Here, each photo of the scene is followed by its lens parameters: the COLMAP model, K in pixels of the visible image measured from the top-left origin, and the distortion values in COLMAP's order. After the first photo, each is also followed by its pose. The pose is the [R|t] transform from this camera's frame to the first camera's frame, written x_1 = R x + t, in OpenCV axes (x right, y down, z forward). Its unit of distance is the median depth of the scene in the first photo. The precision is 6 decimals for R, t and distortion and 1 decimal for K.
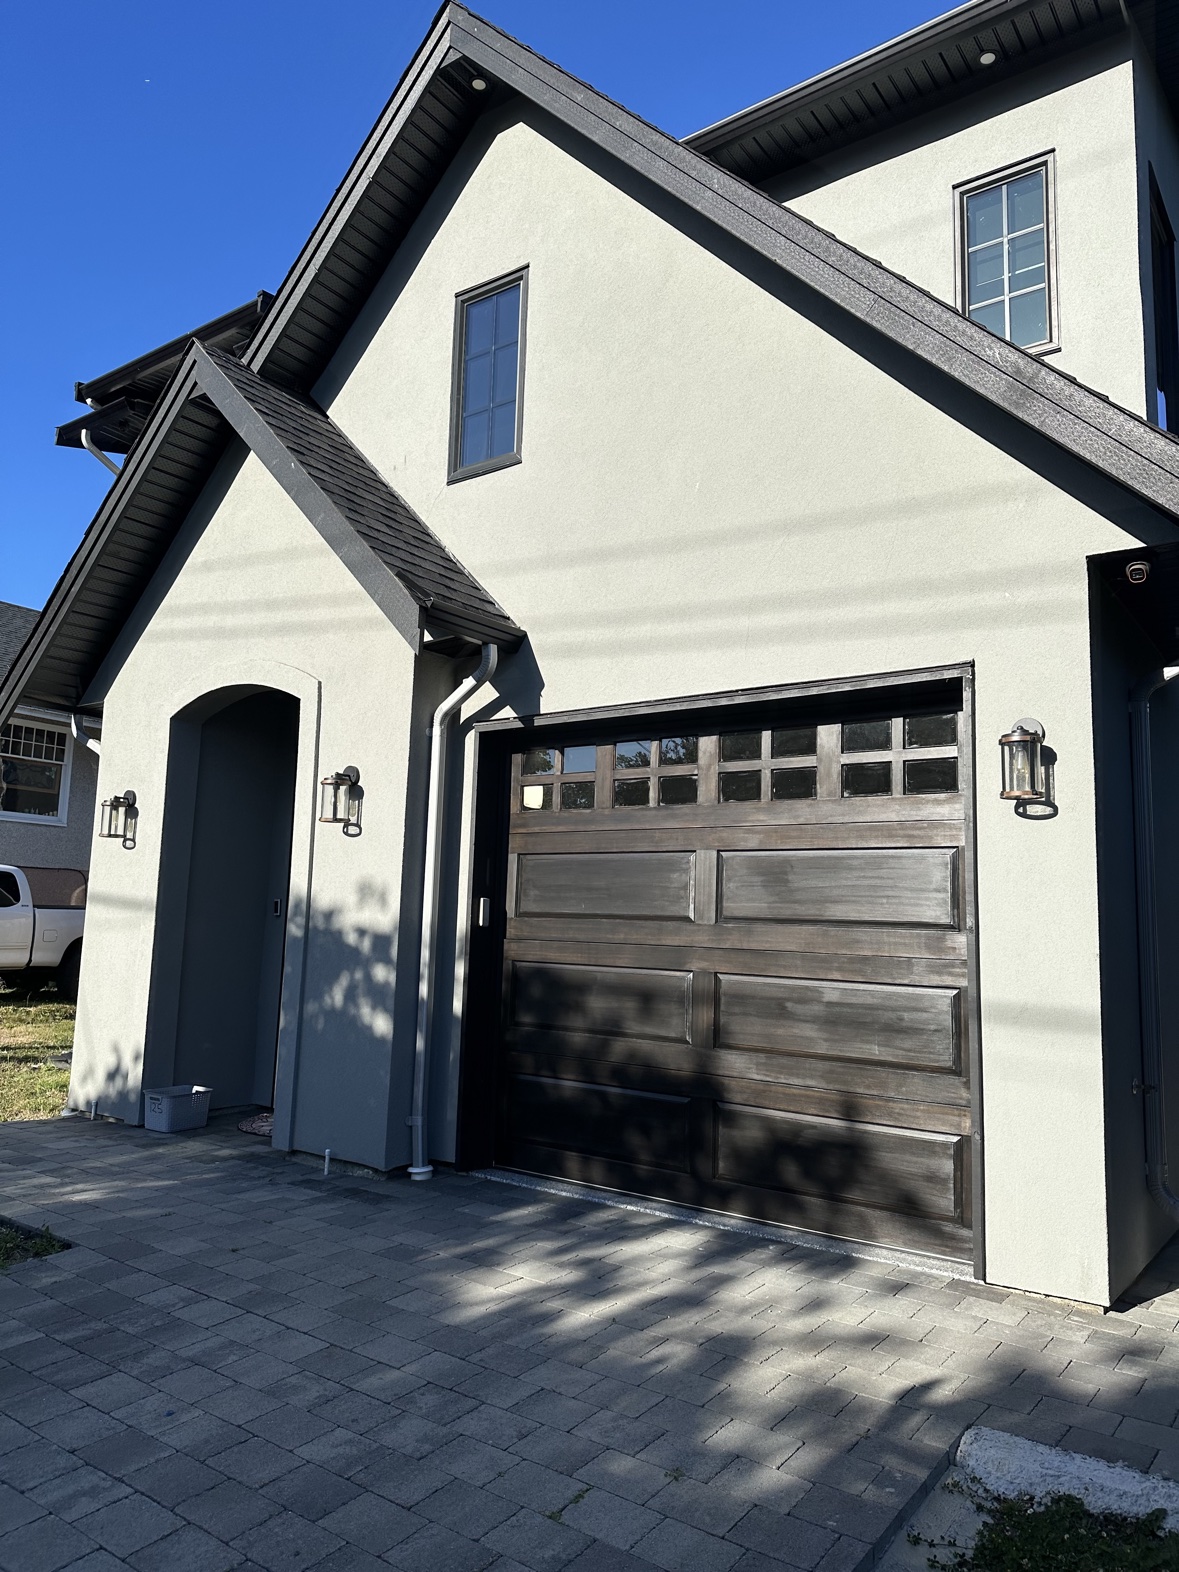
lens RADIAL K [[1094.8, 0, 594.6], [0, 1094.8, 781.5], [0, 0, 1]] dist [0.042722, -0.055028]
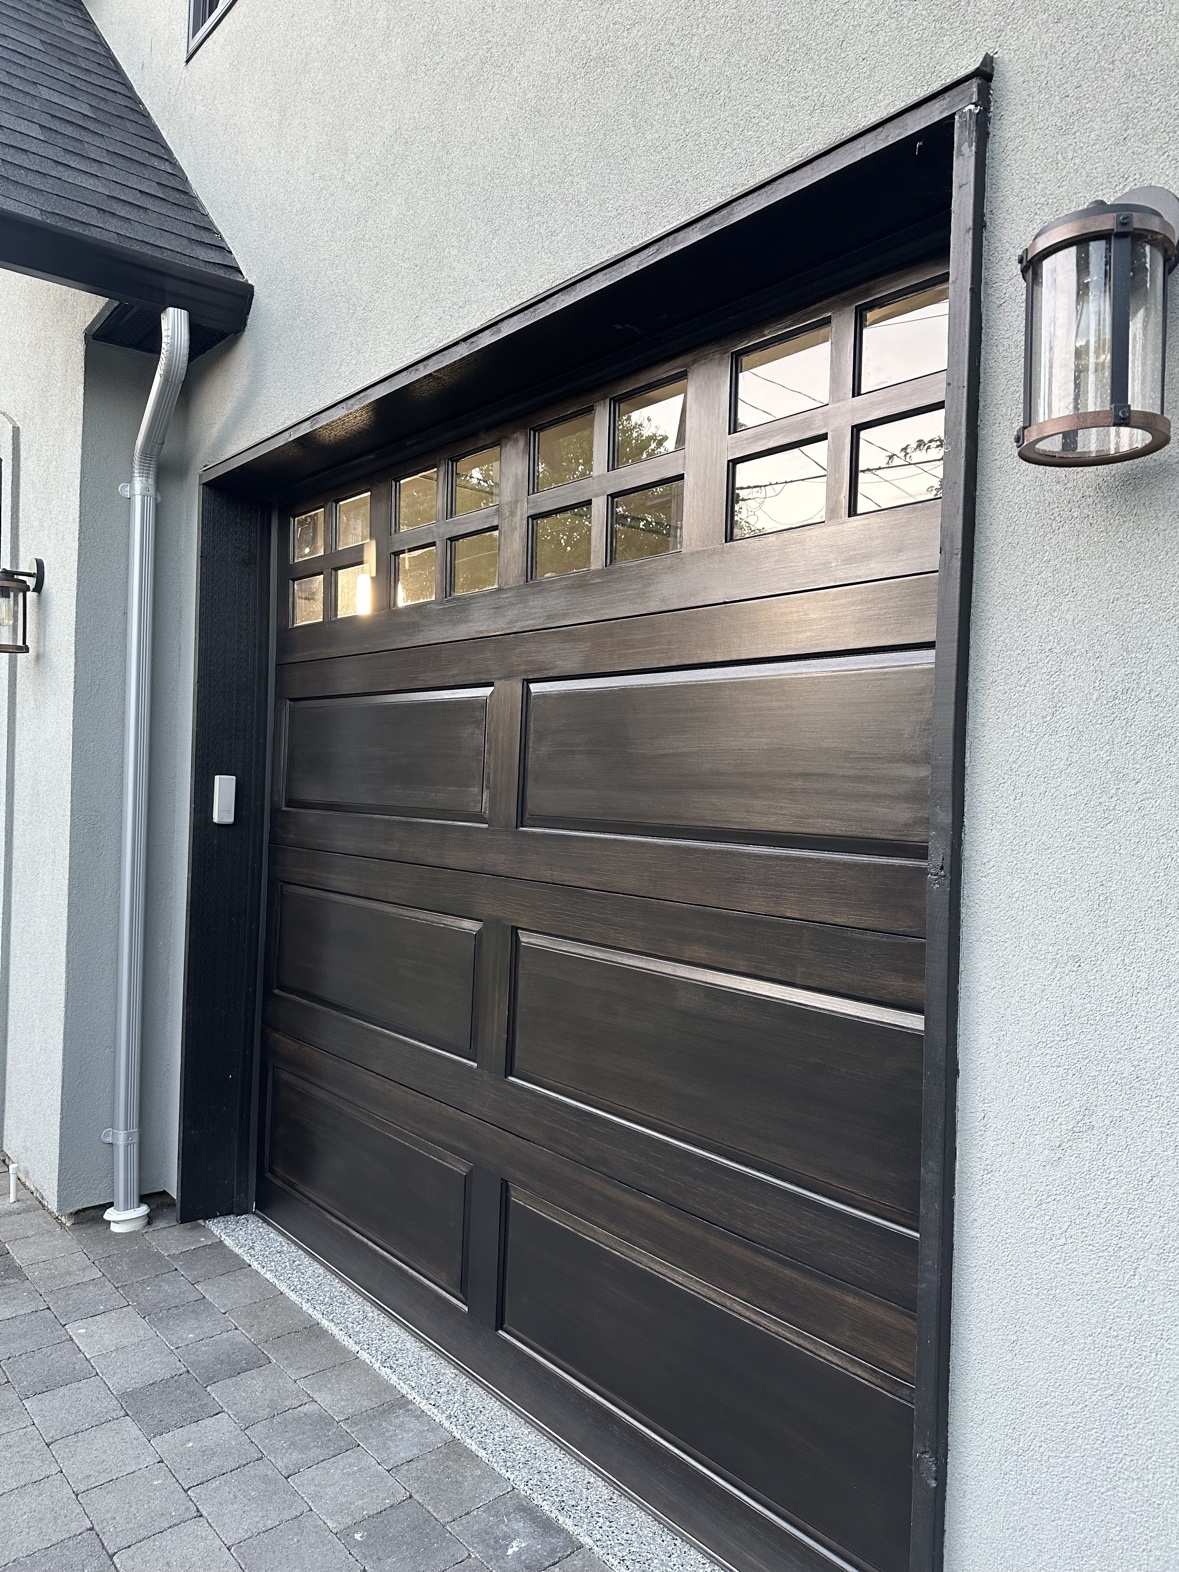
lens RADIAL K [[1094.8, 0, 583.4], [0, 1094.8, 786.8], [0, 0, 1]] dist [0.042722, -0.055028]
pose [[0.974499, -0.005095, -0.224333, 0.252896], [0.033984, 0.991561, 0.125110, 0.049998], [0.221802, -0.129543, 0.966448, 0.531677]]
